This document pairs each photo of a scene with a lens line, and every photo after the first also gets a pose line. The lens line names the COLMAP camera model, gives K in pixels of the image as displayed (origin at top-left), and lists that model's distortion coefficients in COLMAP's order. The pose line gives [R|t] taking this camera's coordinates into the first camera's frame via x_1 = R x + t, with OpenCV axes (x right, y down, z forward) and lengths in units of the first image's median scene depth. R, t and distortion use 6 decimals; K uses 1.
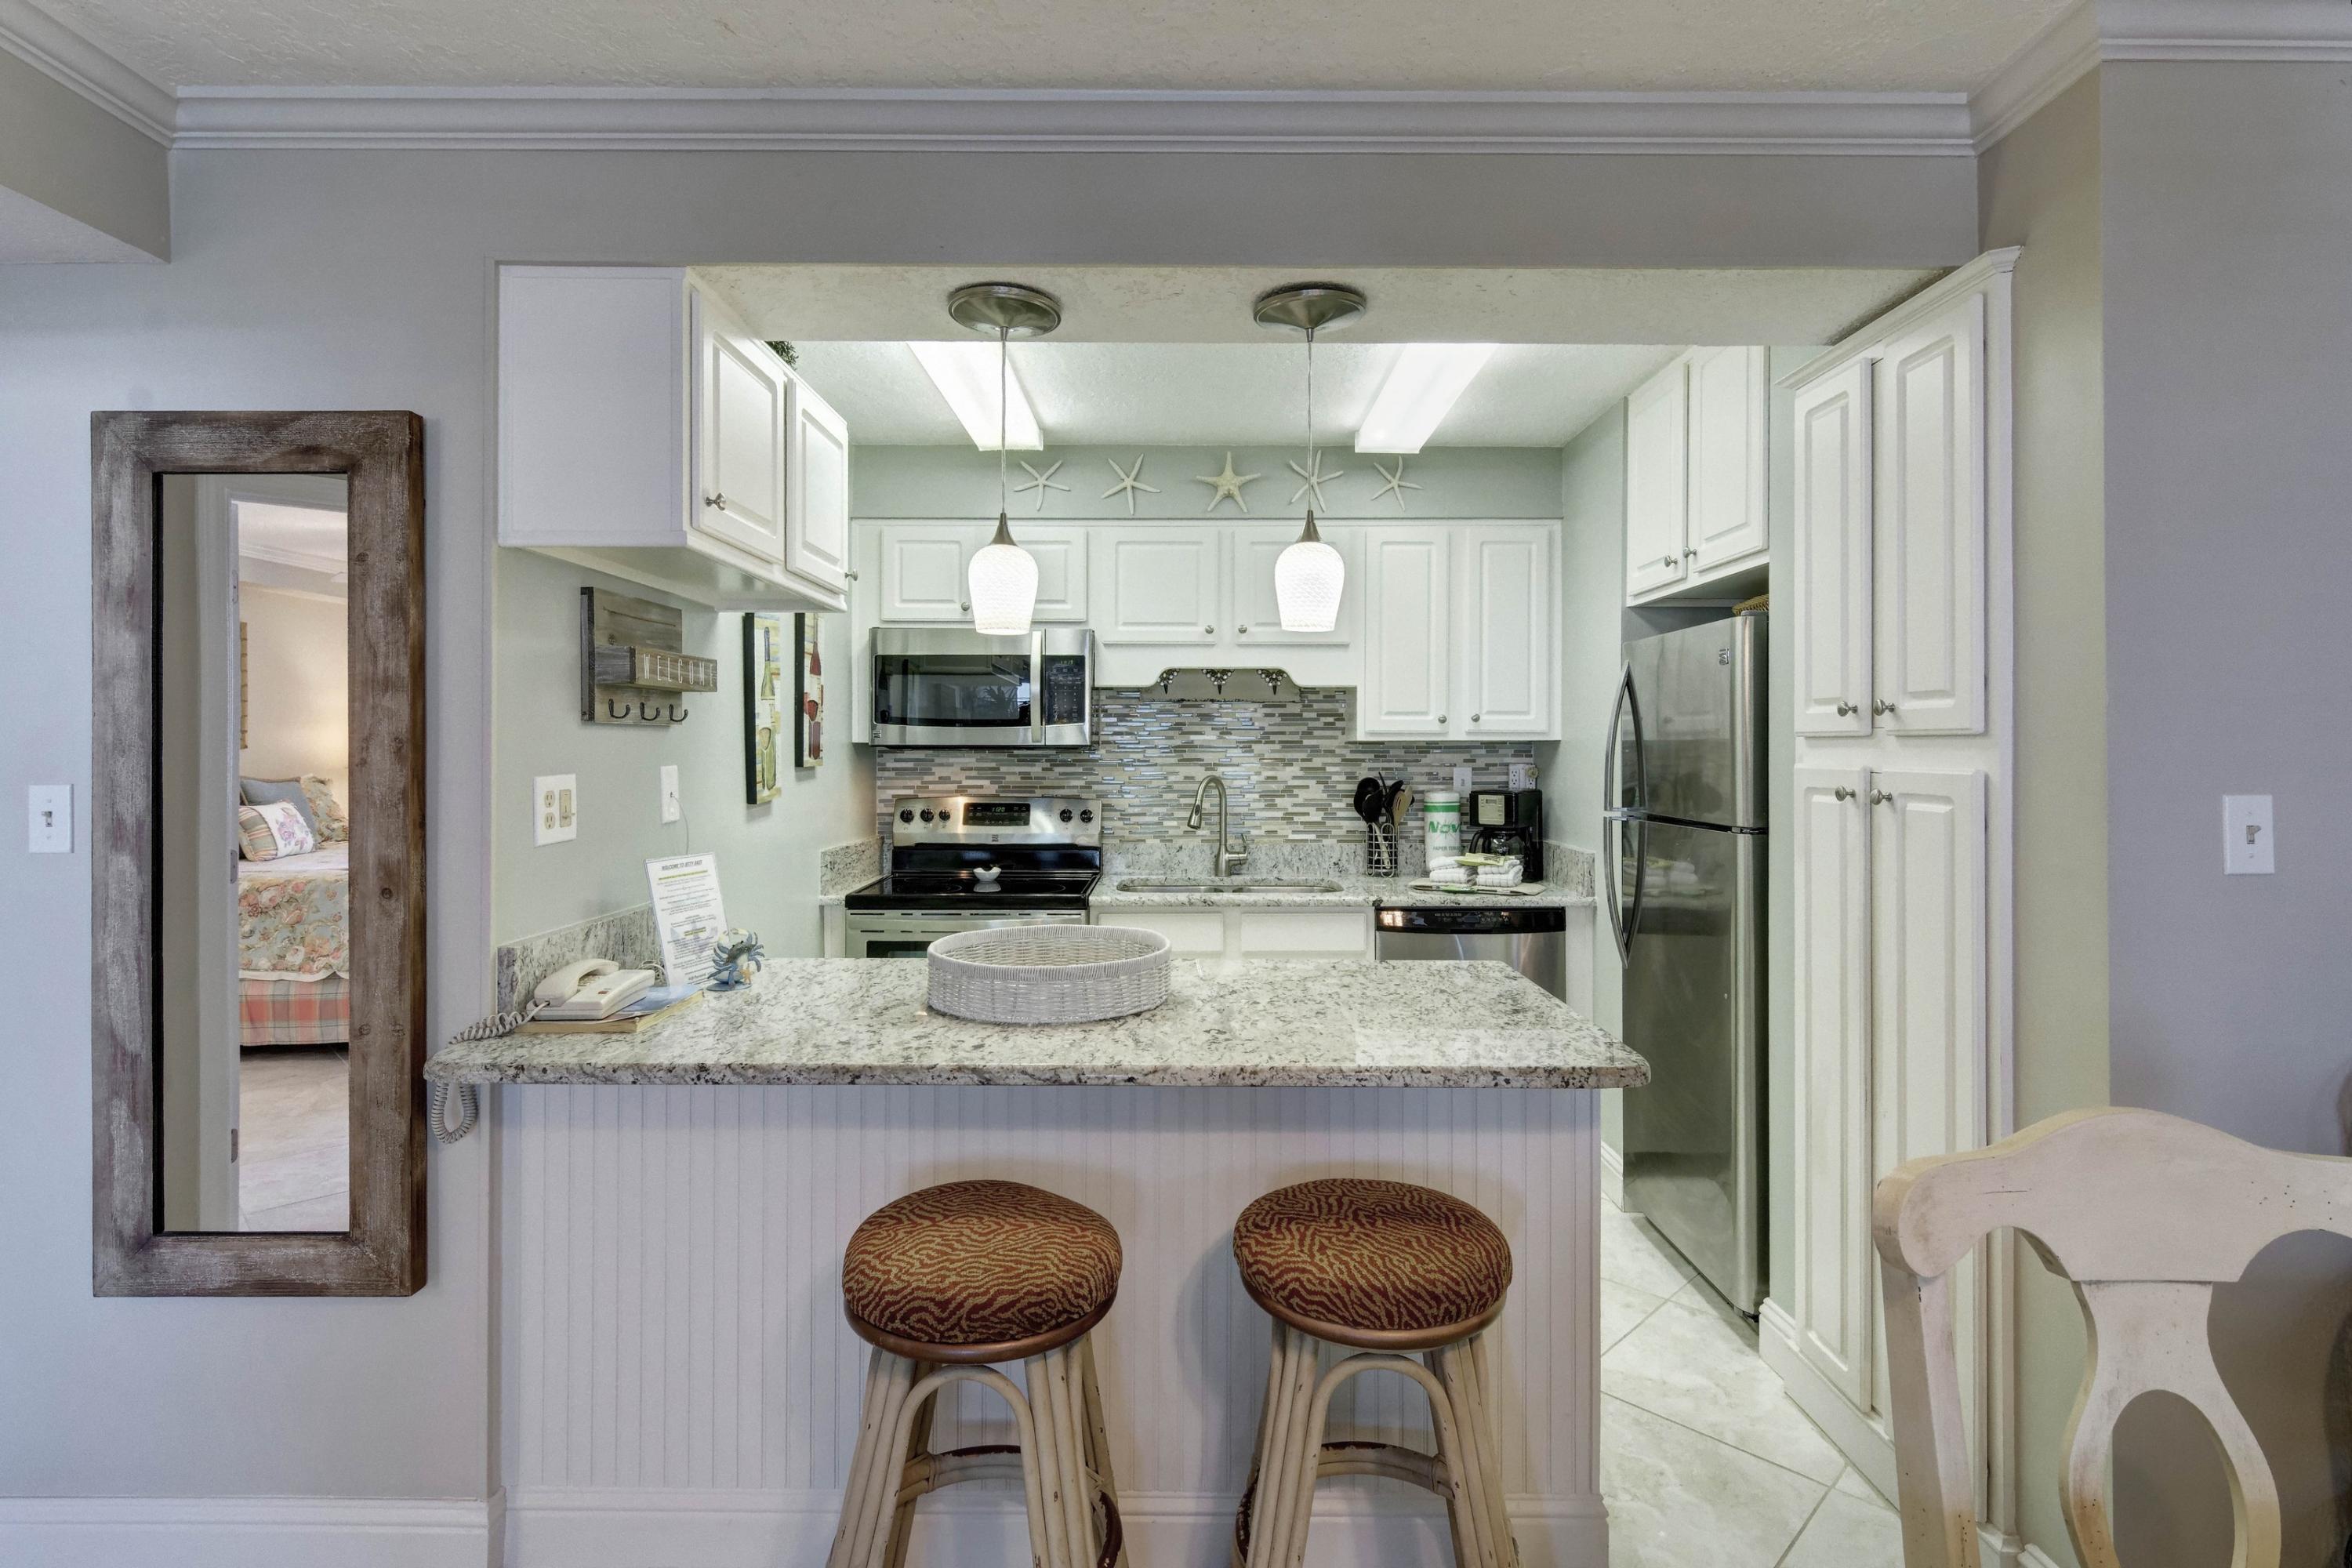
lens RADIAL K [[1148.3, 0, 1183.4], [0, 1148.3, 741.0], [0, 0, 1]] dist [0.002026, -0.000439]
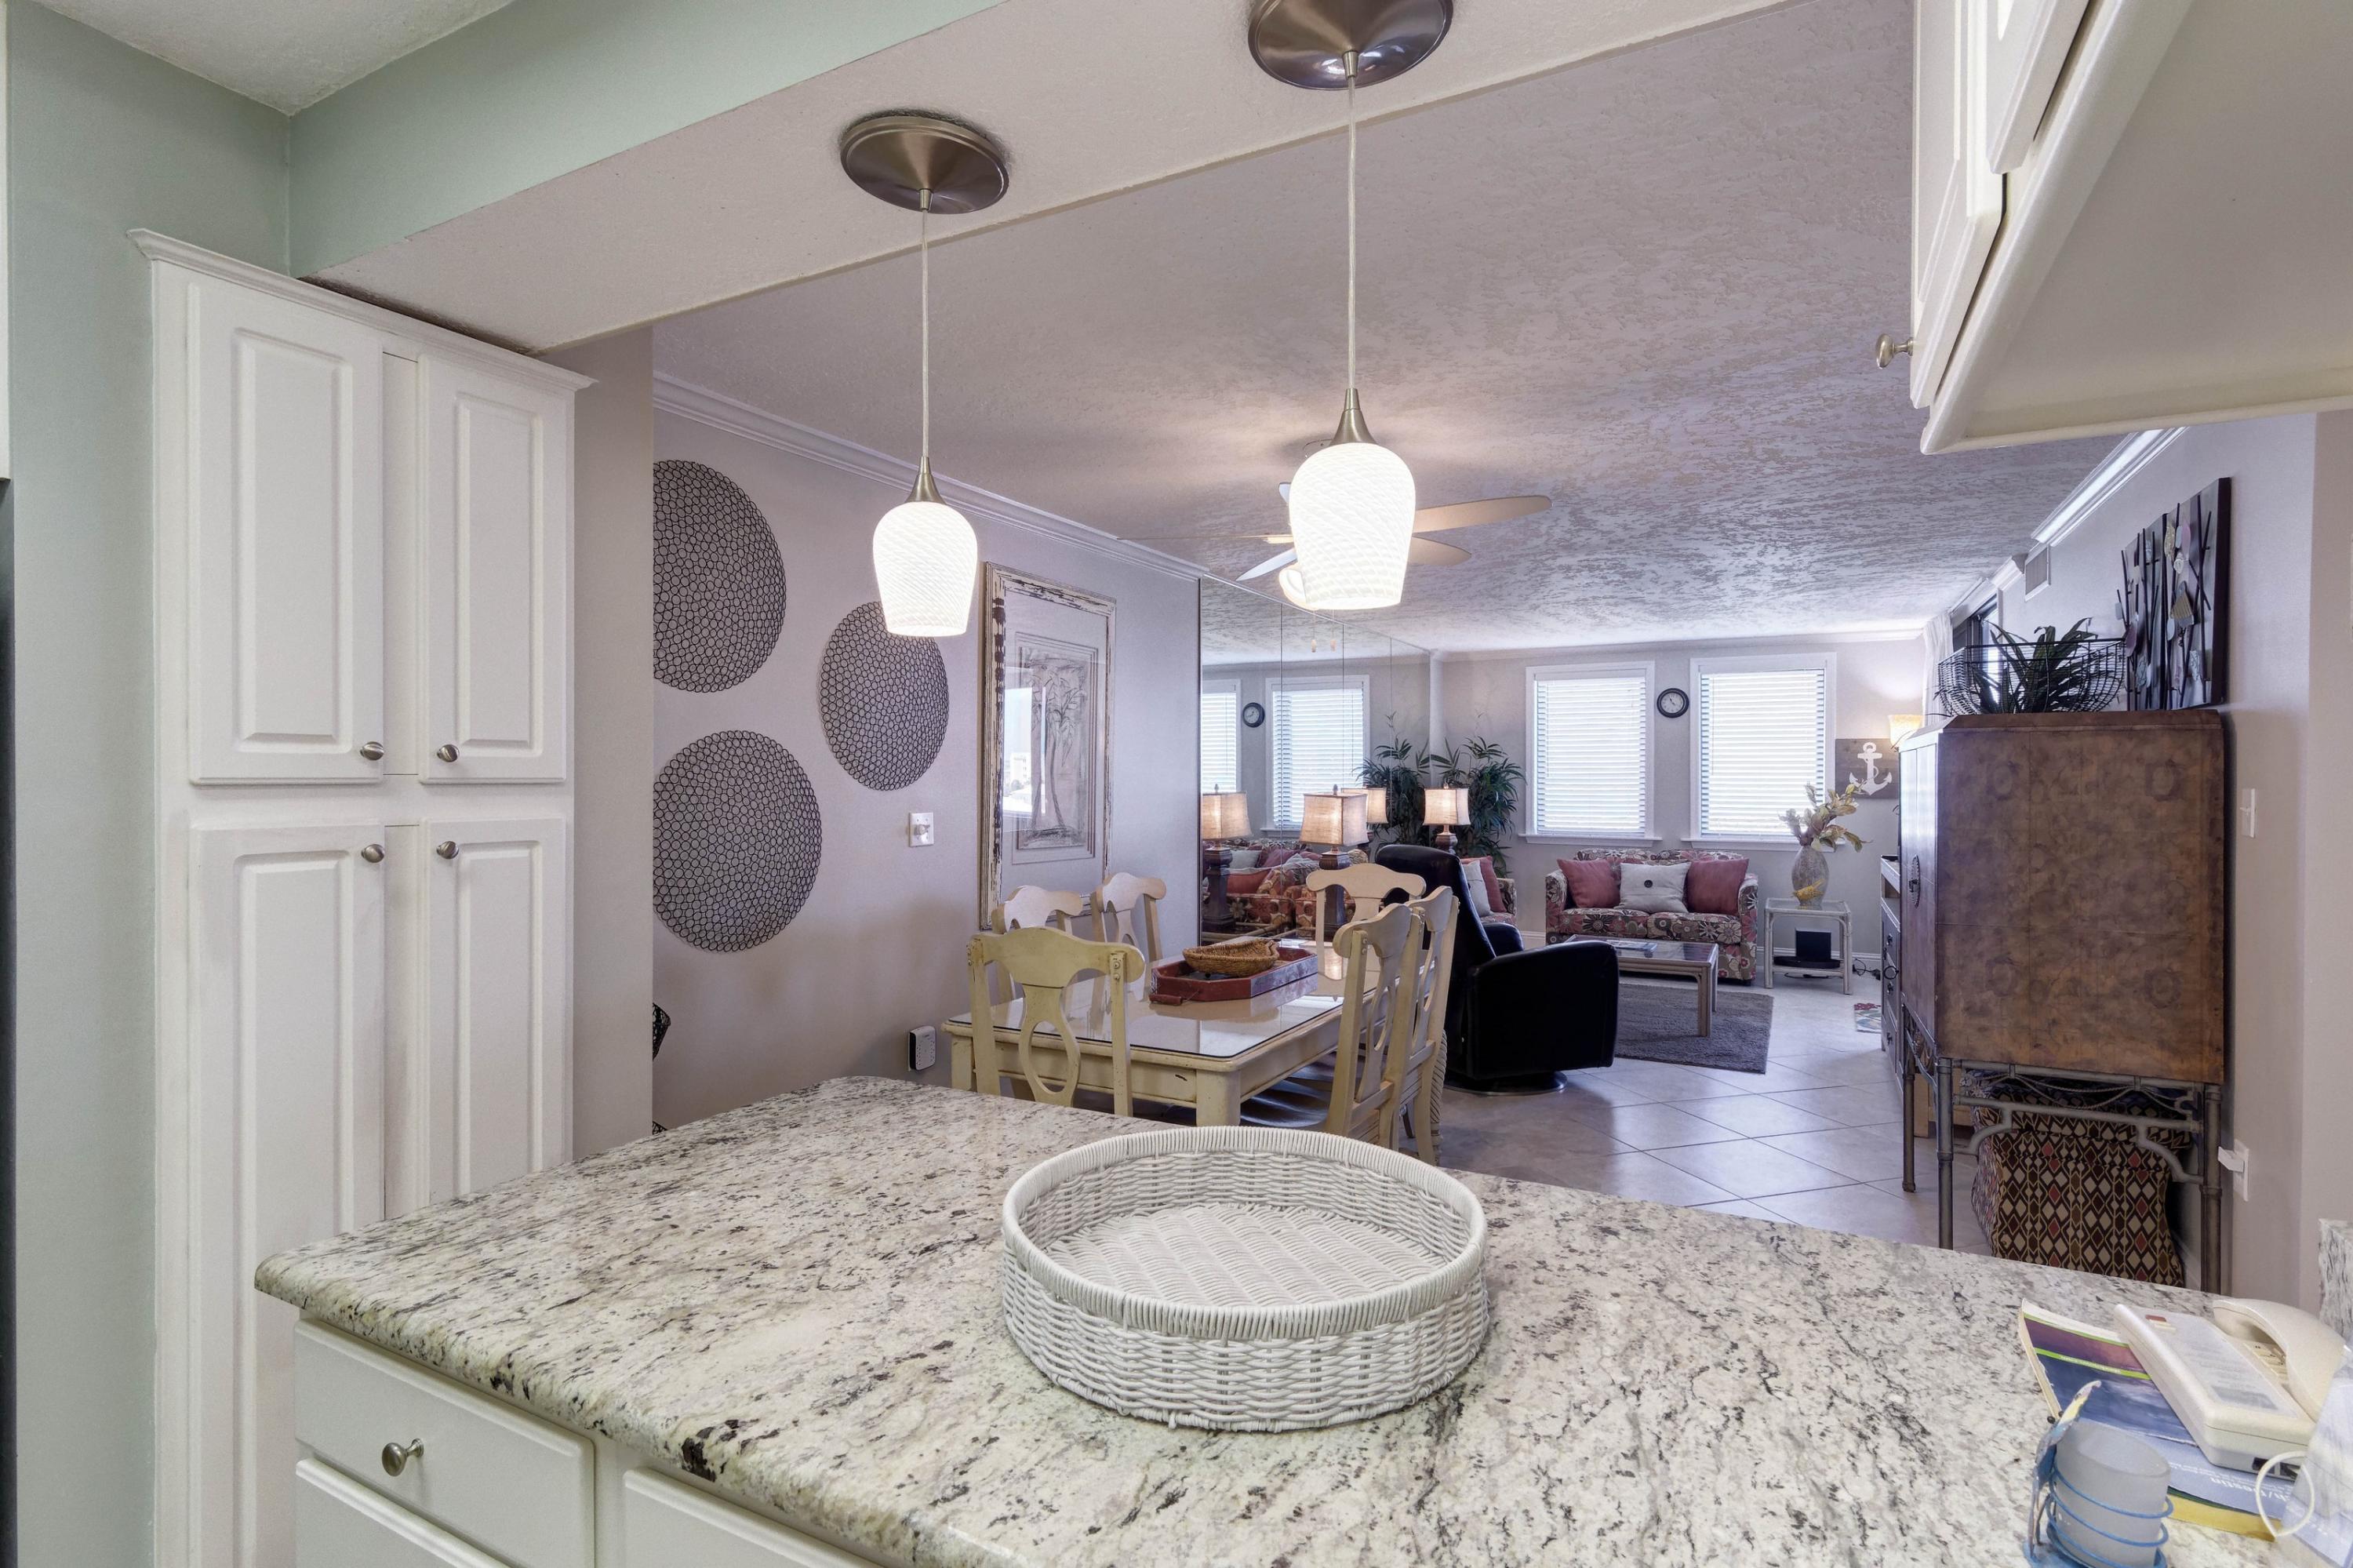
lens RADIAL K [[1142.7, 0, 1180.7], [0, 1142.7, 783.7], [0, 0, 1]] dist [0.002069, -0.000609]
pose [[-0.883061, -0.003771, 0.469244, -0.181225], [-0.003168, 0.999993, 0.002075, -0.004560], [-0.469248, 0.000346, -0.883066, 0.802512]]
